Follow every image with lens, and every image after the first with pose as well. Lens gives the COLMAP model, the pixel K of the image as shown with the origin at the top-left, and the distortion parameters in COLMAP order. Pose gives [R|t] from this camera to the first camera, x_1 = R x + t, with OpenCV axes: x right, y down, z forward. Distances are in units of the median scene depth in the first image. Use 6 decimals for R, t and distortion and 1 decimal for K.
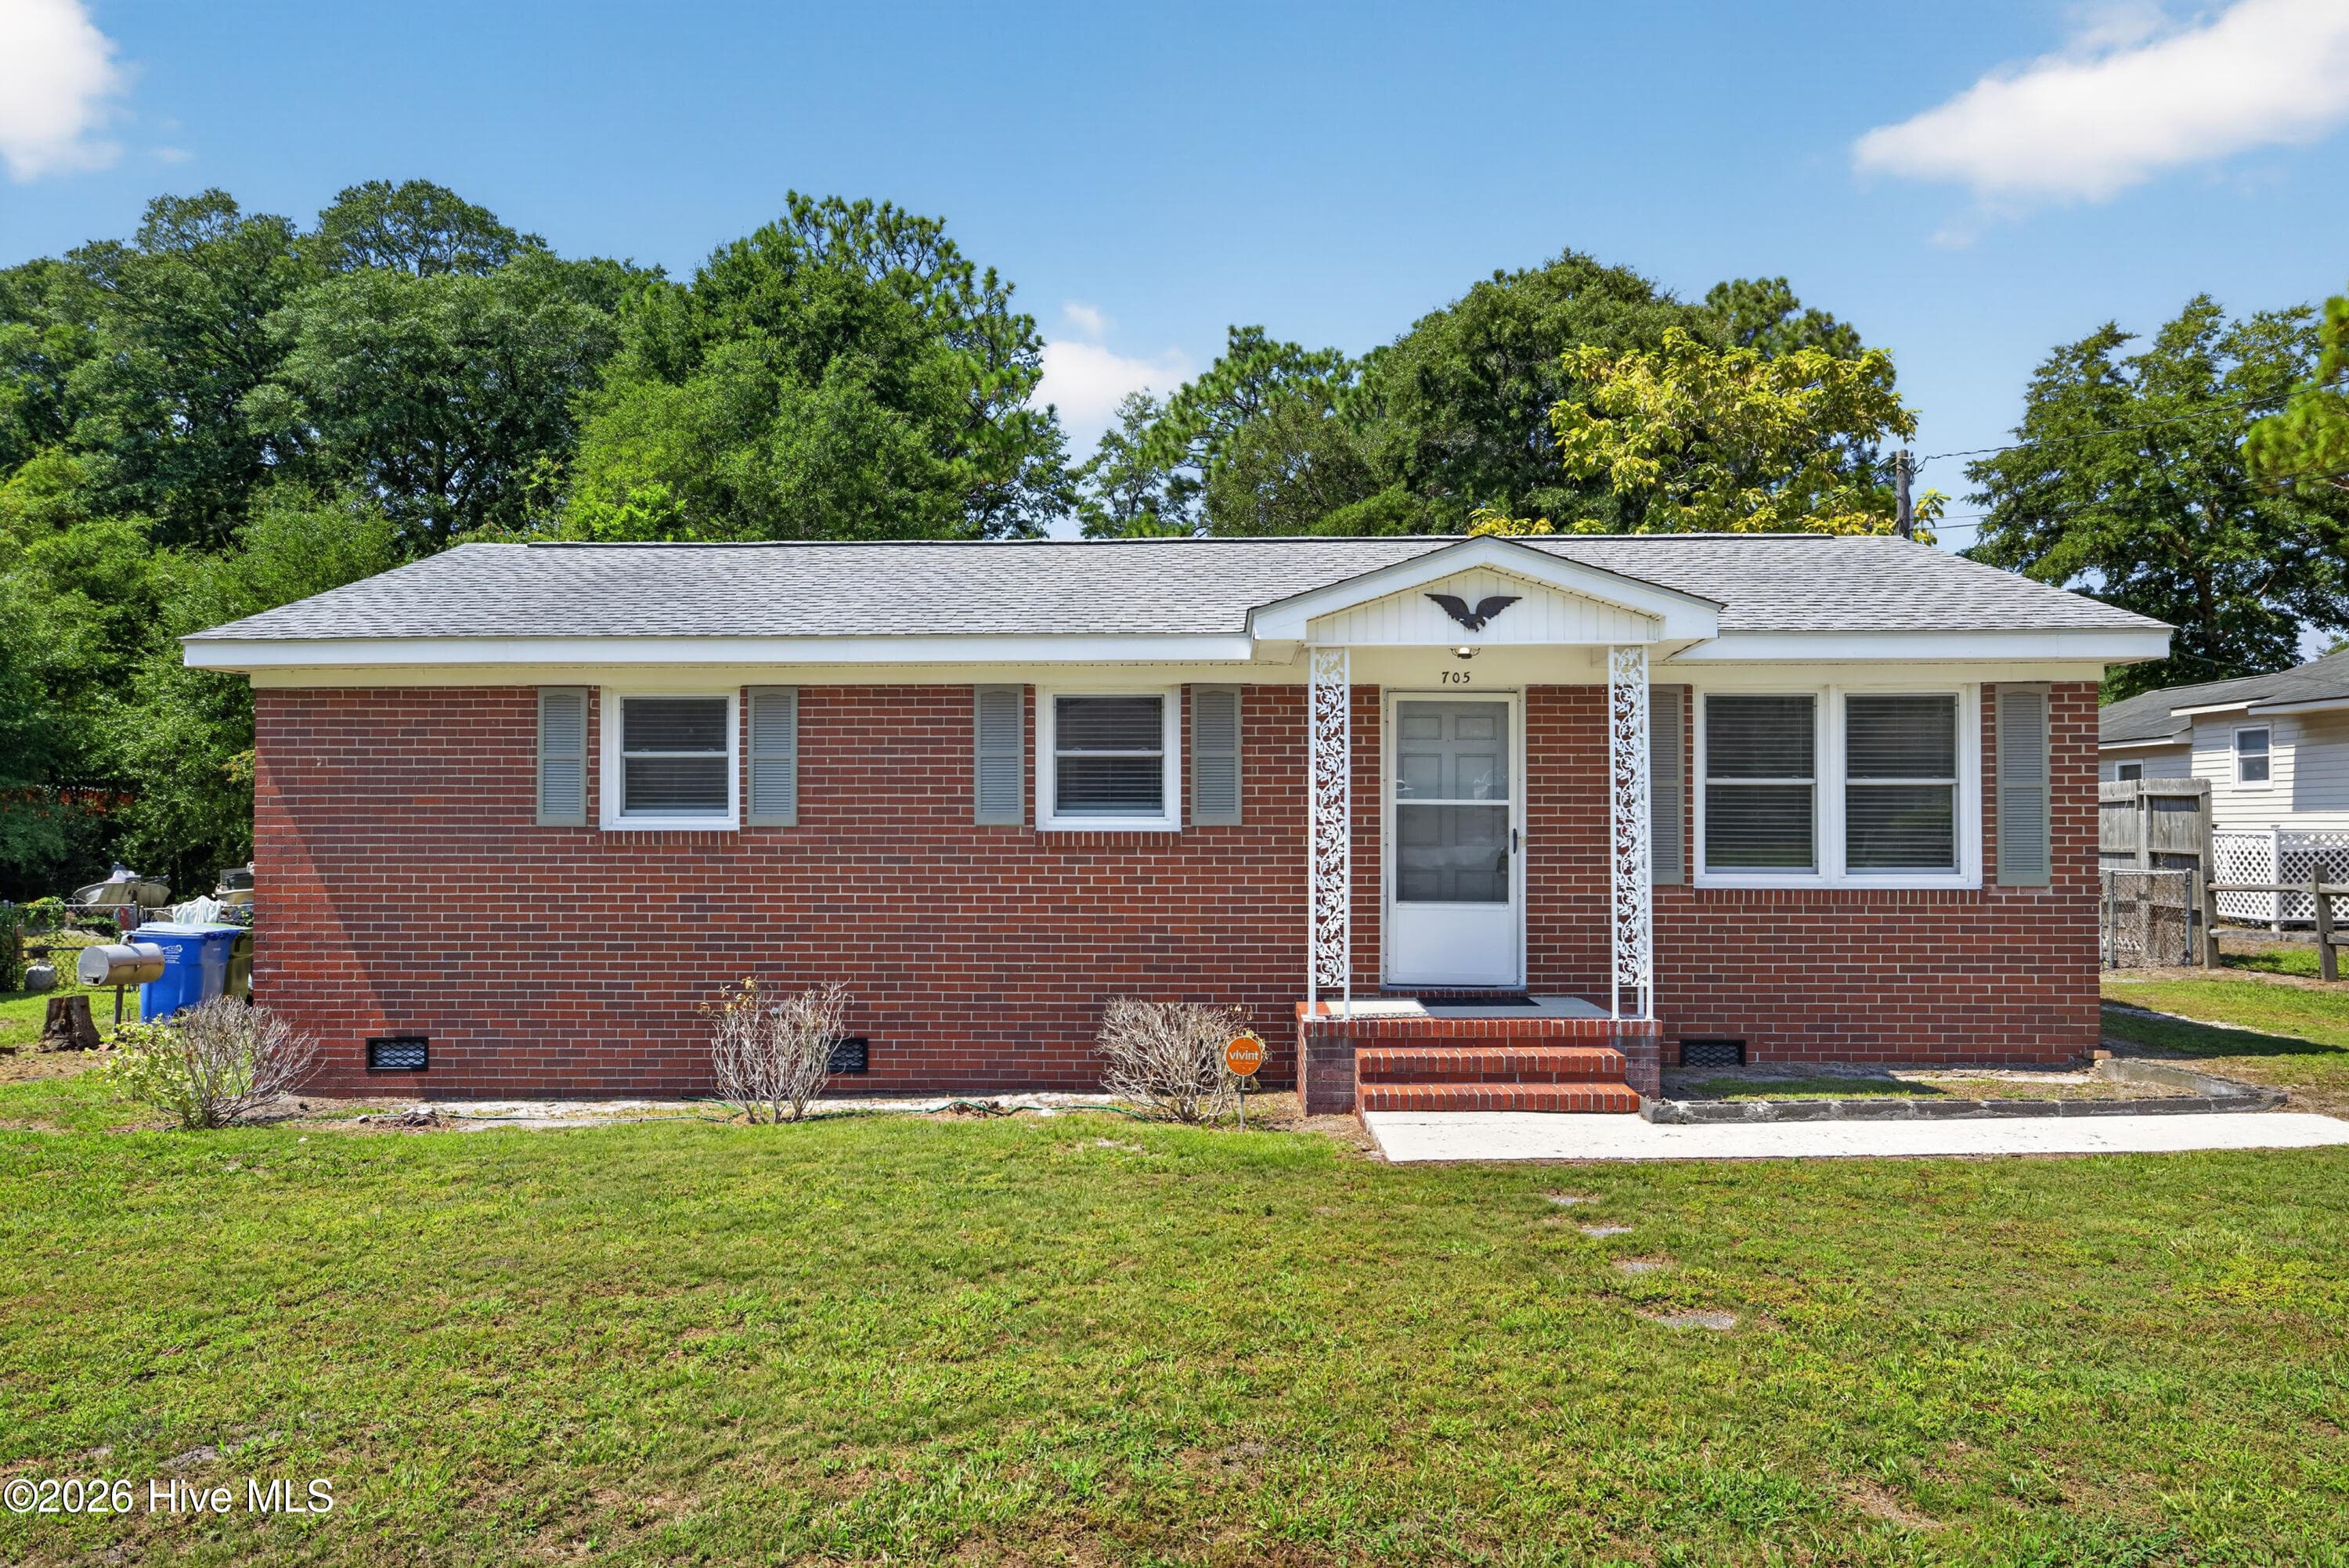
lens RADIAL K [[1705.6, 0, 1170.0], [0, 1705.6, 783.6], [0, 0, 1]] dist [-0.005447, 0.012270]
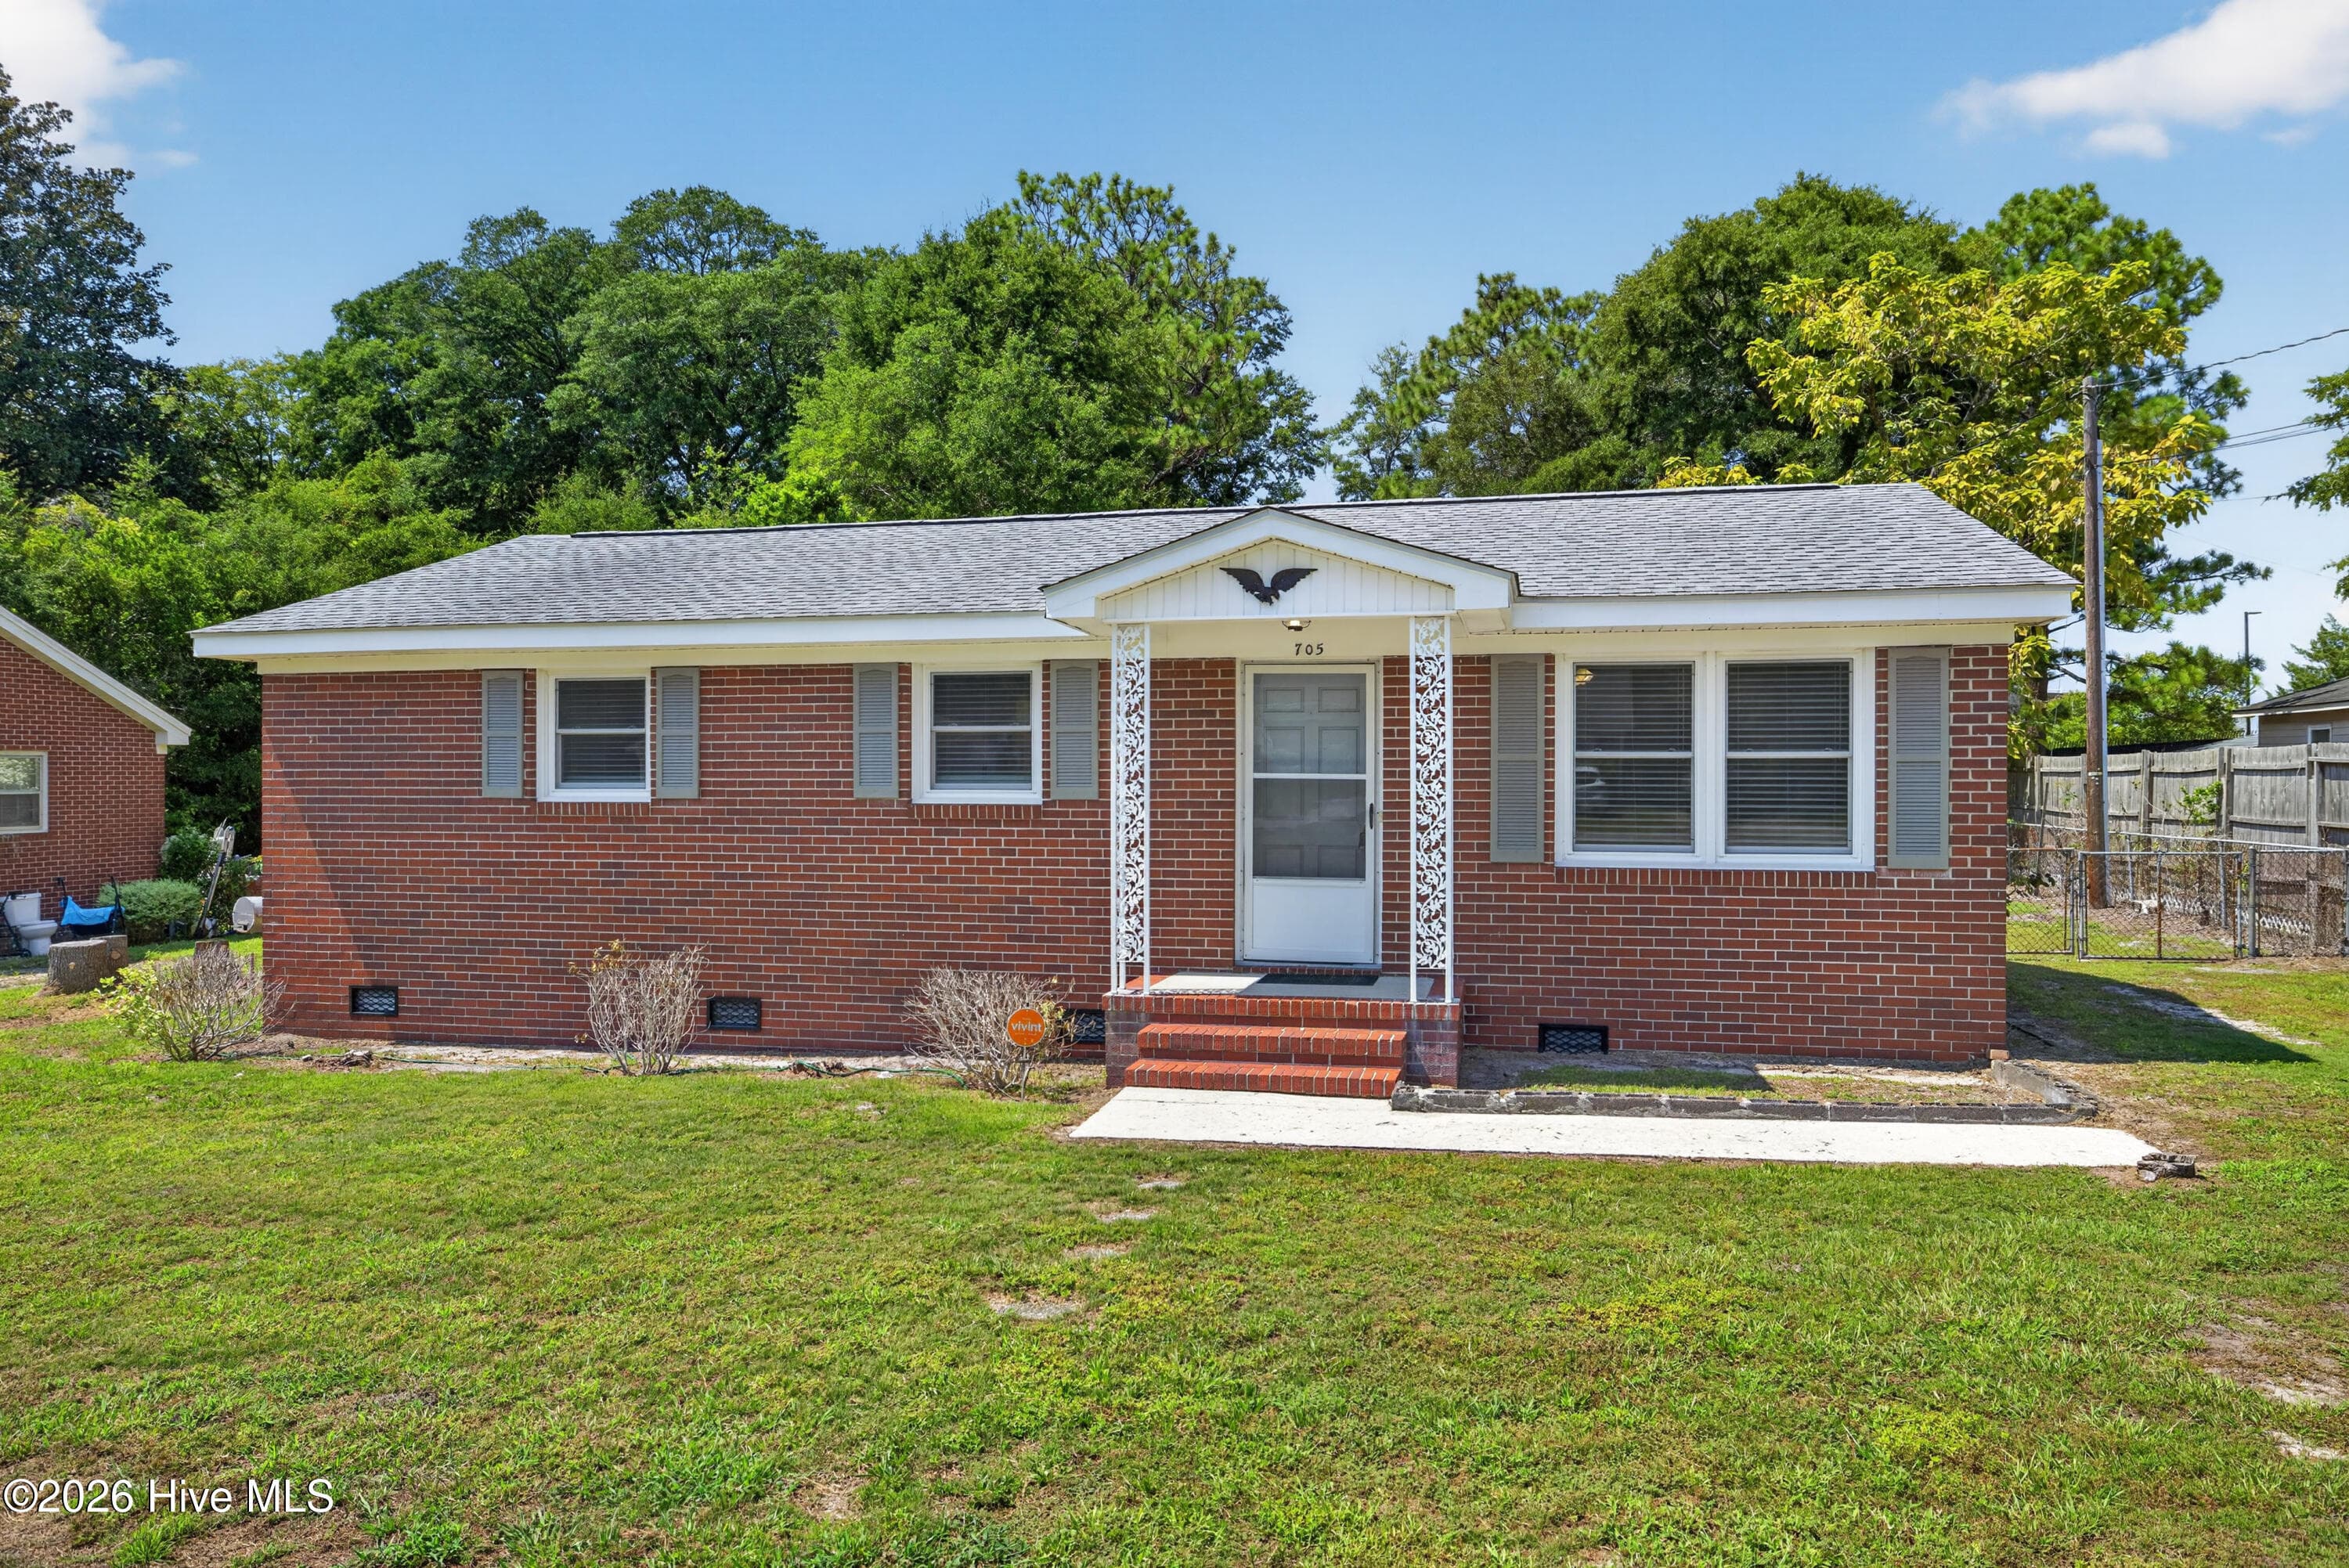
lens RADIAL K [[1705.6, 0, 1154.8], [0, 1705.6, 769.2], [0, 0, 1]] dist [-0.005447, 0.012270]
pose [[0.977448, -0.000231, -0.211175, 0.284608], [0.003687, 0.999866, 0.015975, -0.009252], [0.211143, -0.016393, 0.977318, 0.016615]]
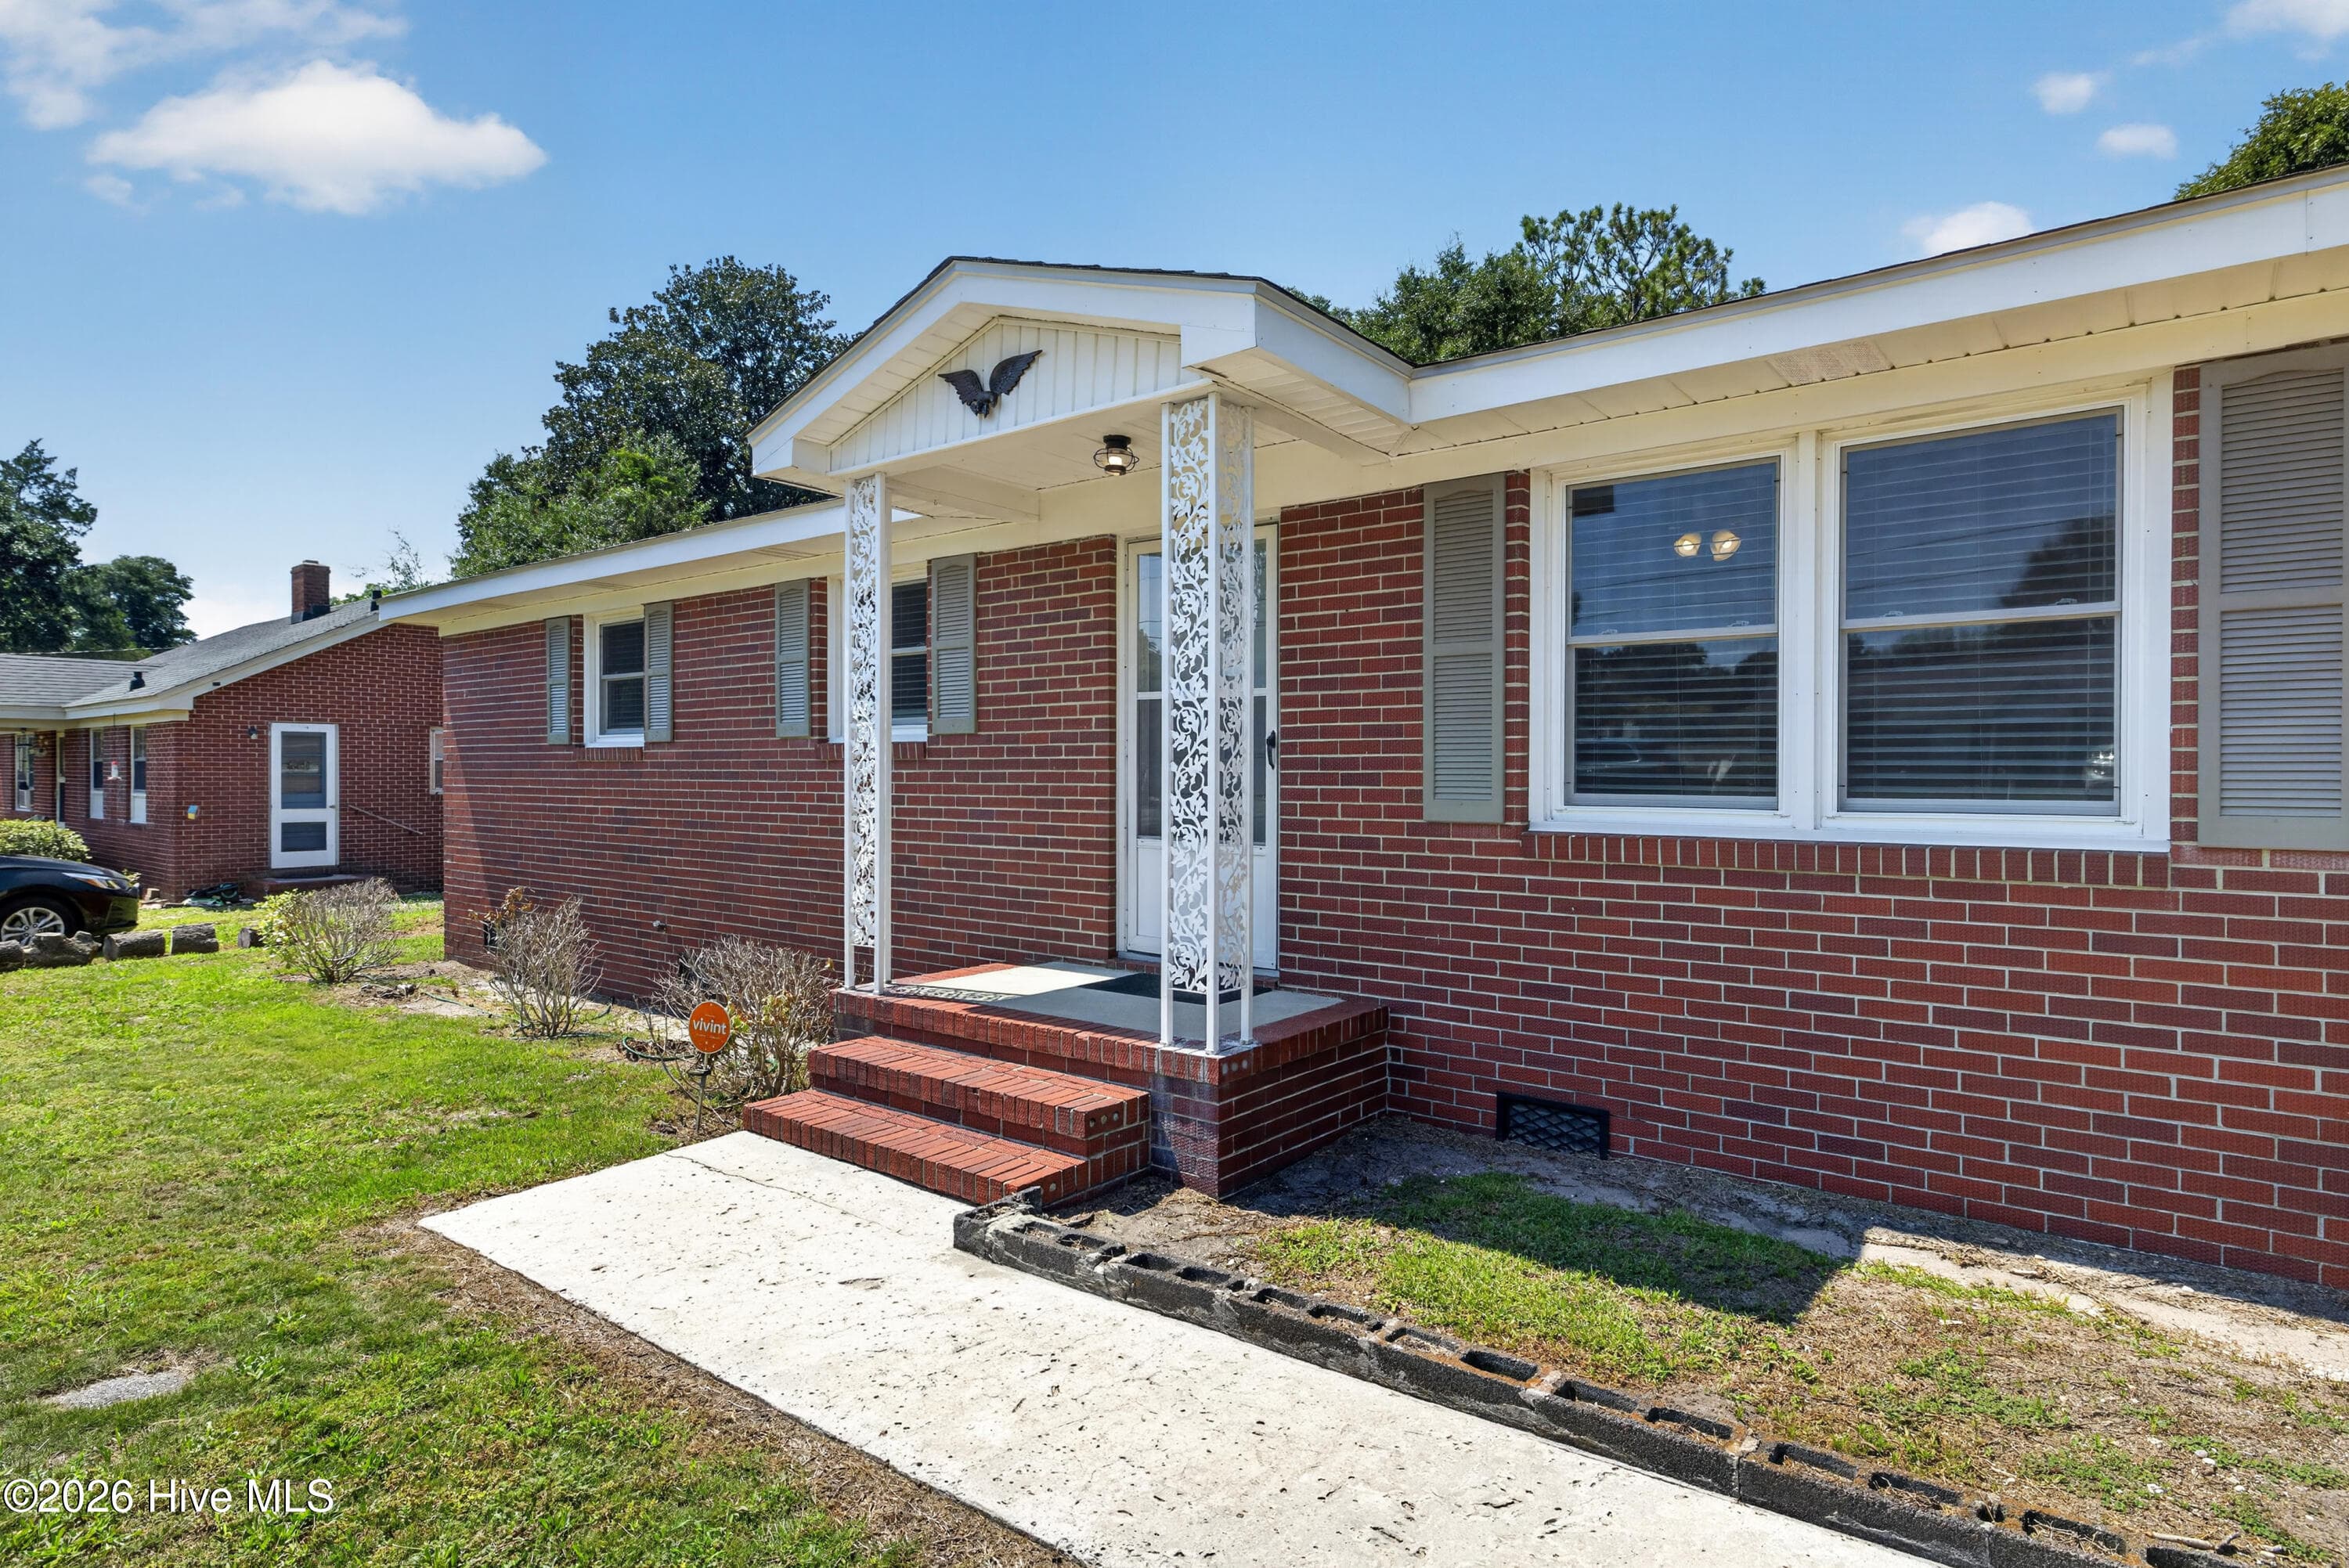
lens RADIAL K [[1299.1, 0, 1136.4], [0, 1299.1, 773.8], [0, 0, 1]] dist [0.011643, -0.007443]
pose [[0.780372, 0.003154, -0.625308, 0.469124], [0.009578, 0.999810, 0.016996, 0.033486], [0.625243, -0.019253, 0.780193, 0.570693]]
